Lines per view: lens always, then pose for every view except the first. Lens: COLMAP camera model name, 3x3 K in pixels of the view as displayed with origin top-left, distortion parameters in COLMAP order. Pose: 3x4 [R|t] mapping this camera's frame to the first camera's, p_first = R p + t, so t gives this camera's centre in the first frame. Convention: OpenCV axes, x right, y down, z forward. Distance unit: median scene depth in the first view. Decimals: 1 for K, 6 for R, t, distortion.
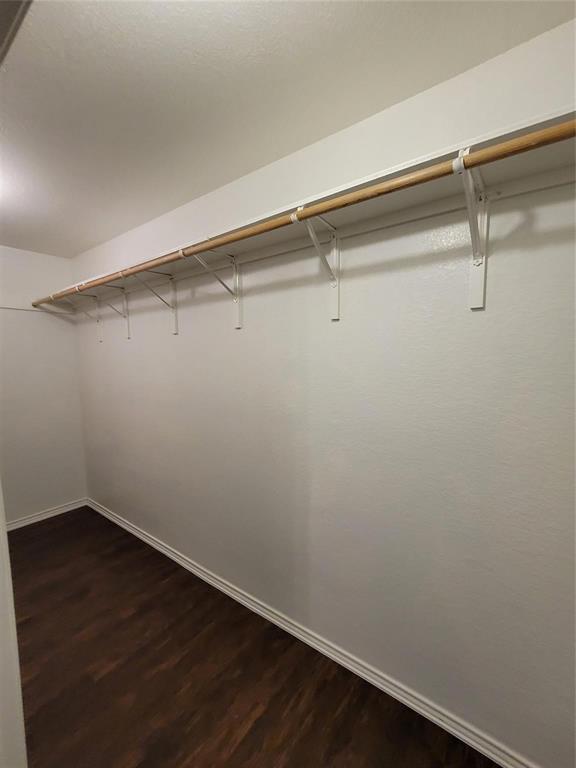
lens RADIAL K [[318.3, 0, 285.7], [0, 318.3, 384.9], [0, 0, 1]] dist [0.000500, 0.000040]
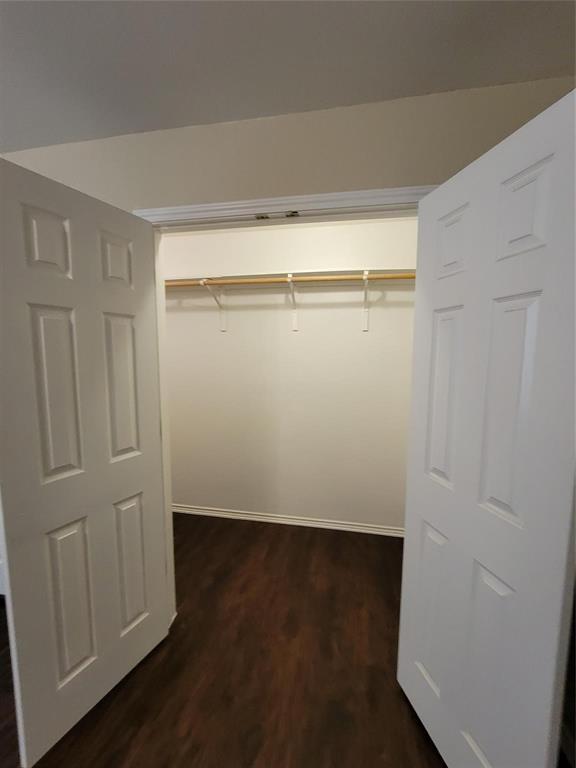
lens RADIAL K [[318.3, 0, 290.1], [0, 318.3, 384.1], [0, 0, 1]] dist [0.000500, 0.000040]
pose [[0.903115, -0.034356, 0.428021, -0.885297], [0.026420, 0.999351, 0.024468, 0.076498], [-0.428584, -0.010789, 0.903437, -0.842142]]
